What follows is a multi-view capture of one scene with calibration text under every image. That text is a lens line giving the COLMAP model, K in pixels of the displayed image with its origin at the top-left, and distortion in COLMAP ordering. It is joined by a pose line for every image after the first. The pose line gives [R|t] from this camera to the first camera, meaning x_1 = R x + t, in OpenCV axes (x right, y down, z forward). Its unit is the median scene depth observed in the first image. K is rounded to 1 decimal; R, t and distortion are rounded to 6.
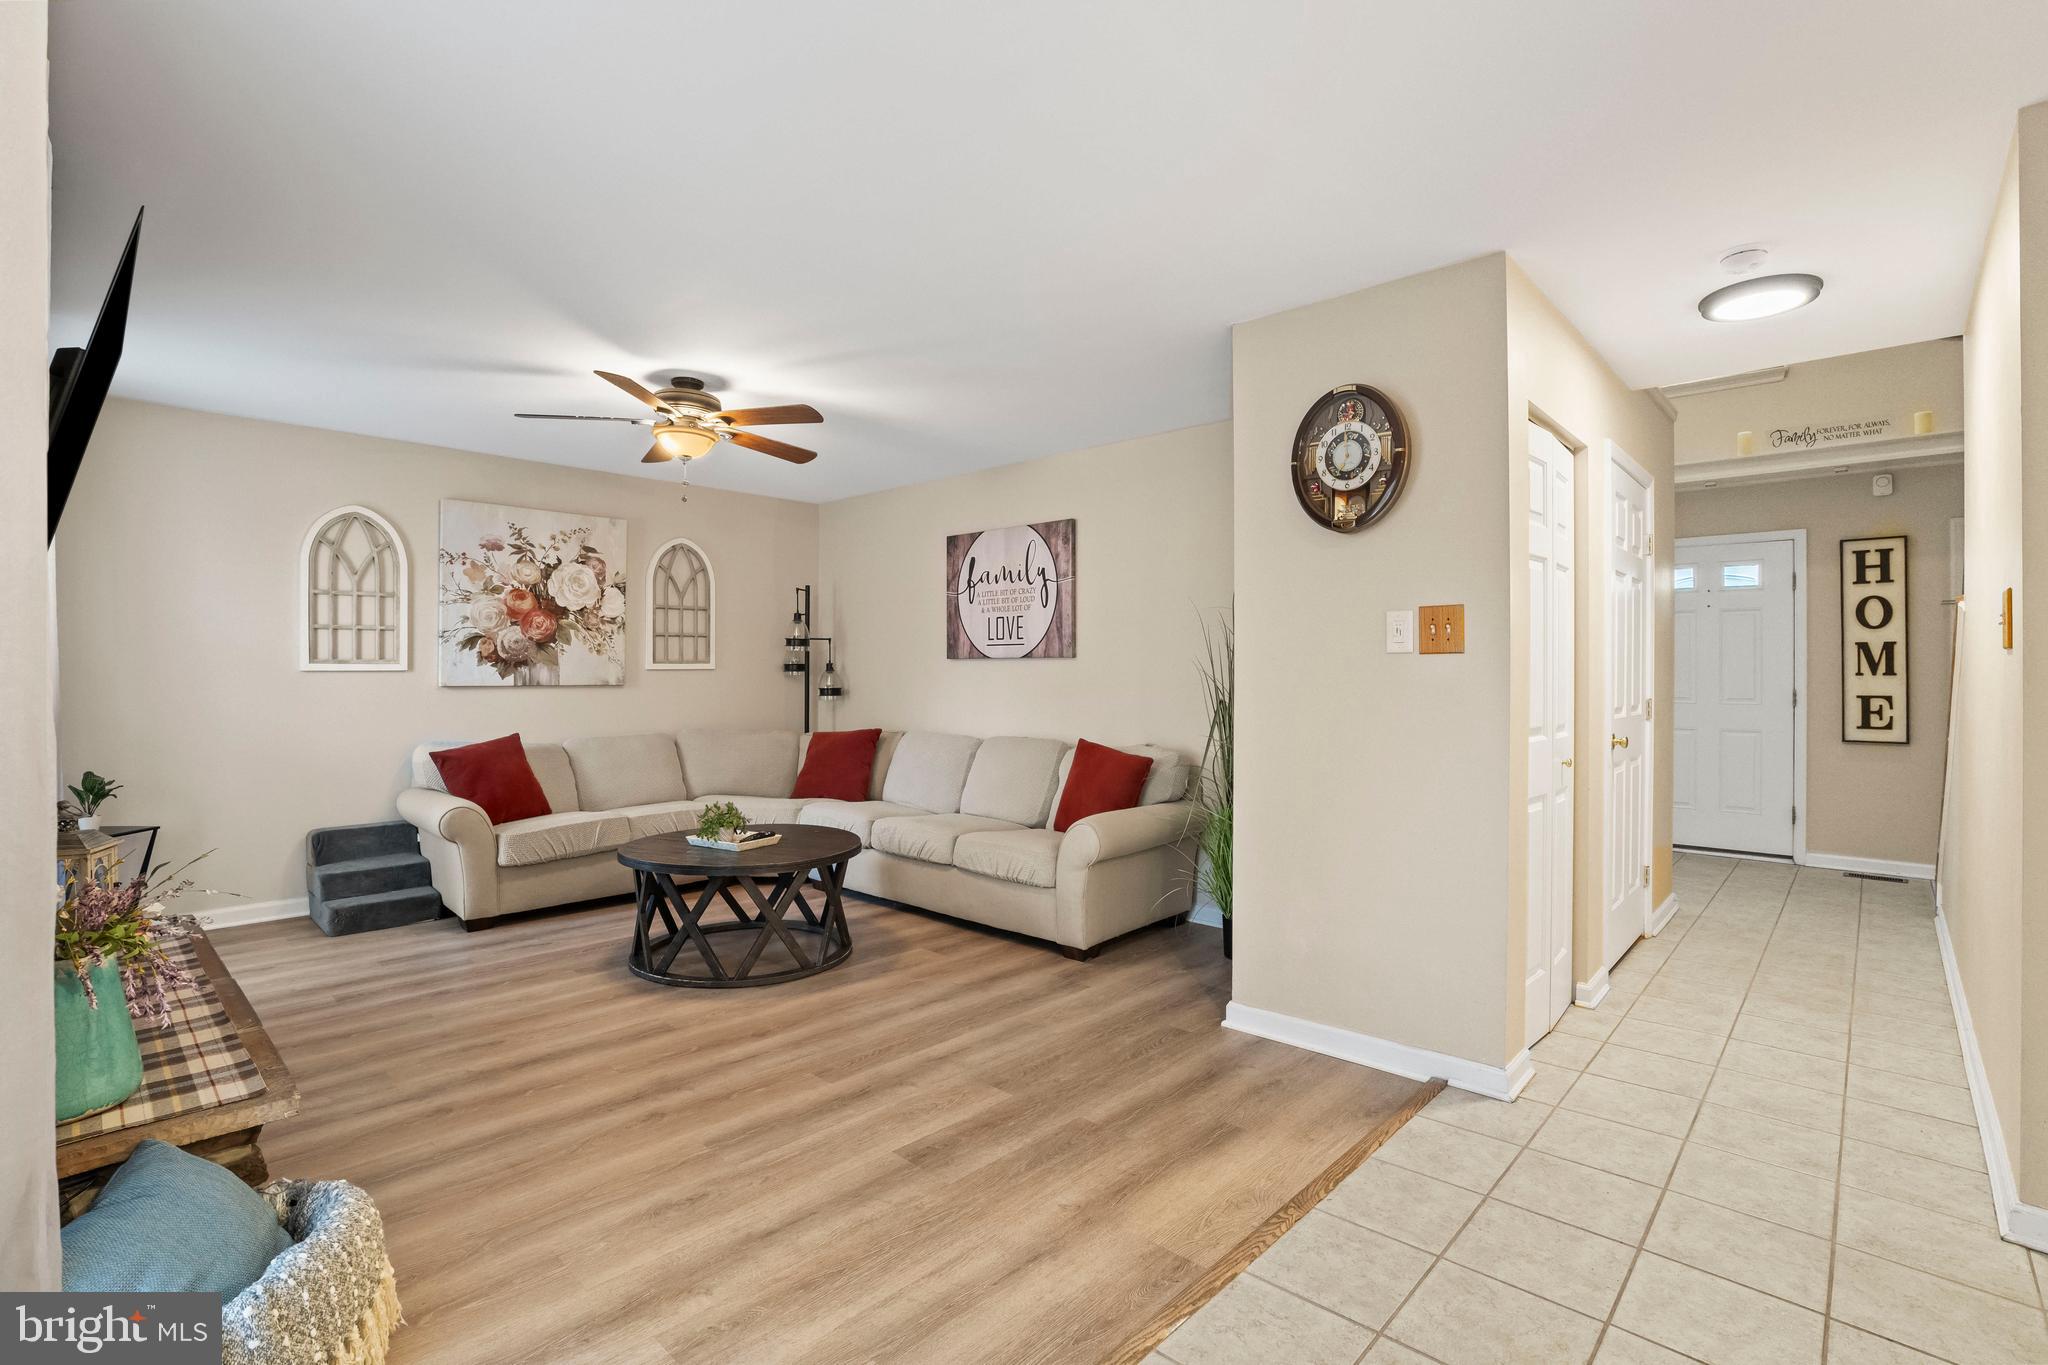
lens RADIAL K [[936.2, 0, 1026.8], [0, 936.2, 669.5], [0, 0, 1]] dist [-0.033118, 0.006940]
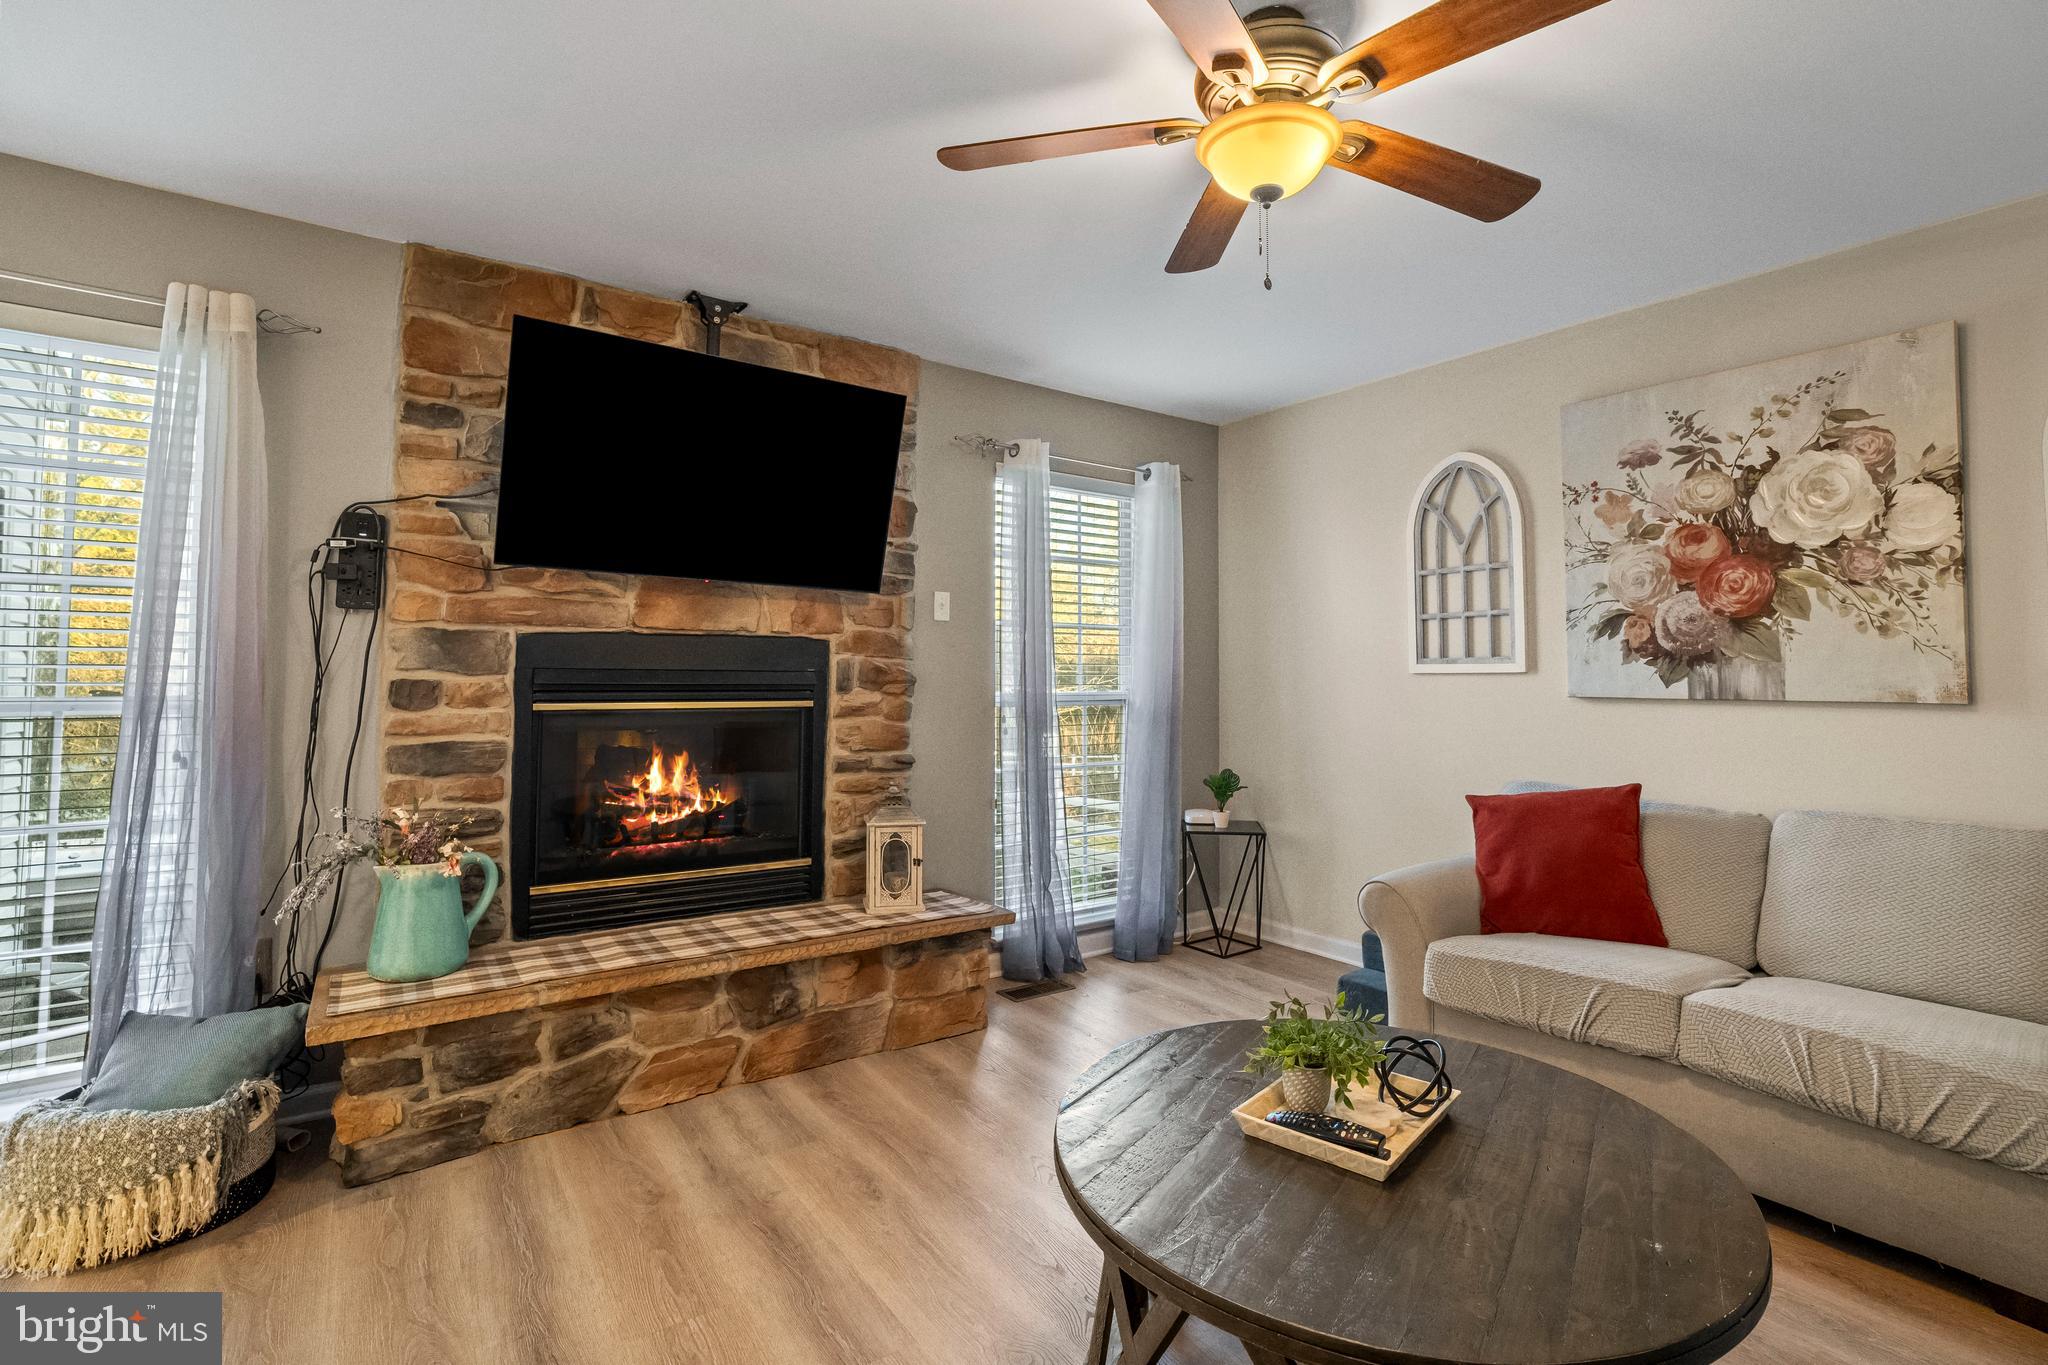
lens RADIAL K [[936.2, 0, 1036.5], [0, 936.2, 641.6], [0, 0, 1]] dist [-0.033118, 0.006940]
pose [[-0.185348, -0.040773, -0.981827, 0.066177], [-0.003113, 0.999158, -0.040905, 0.007364], [0.982668, -0.004526, -0.185319, 0.745323]]
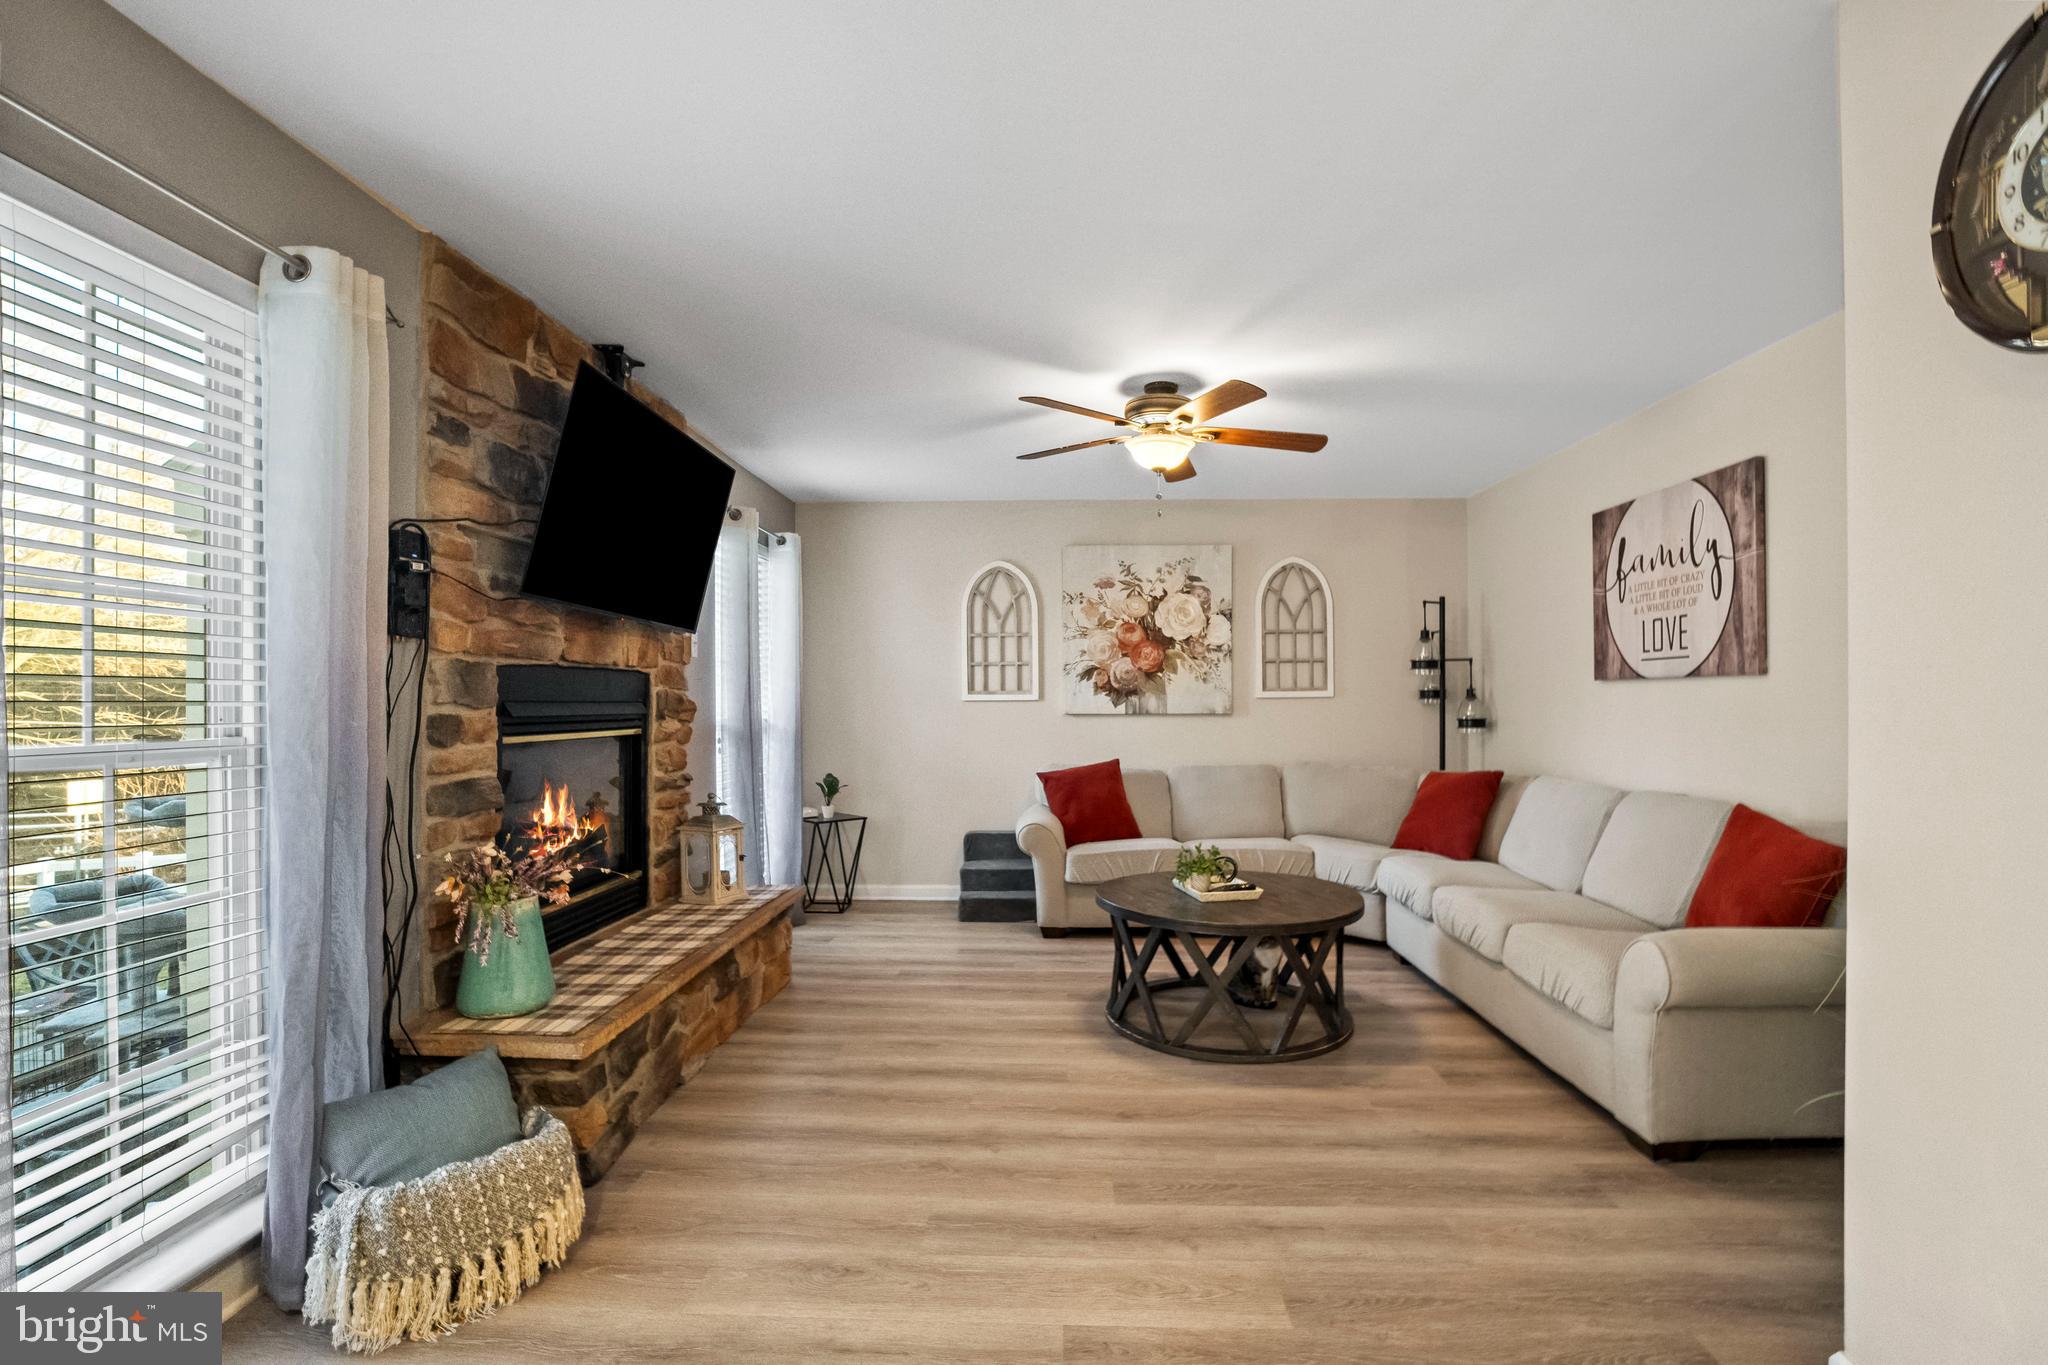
lens RADIAL K [[936.2, 0, 1039.7], [0, 936.2, 694.1], [0, 0, 1]] dist [-0.033118, 0.006940]
pose [[0.665318, -0.009377, -0.746502, 0.190132], [0.005112, 0.999955, -0.008005, 0.003312], [0.746543, 0.001510, 0.665335, 0.220421]]
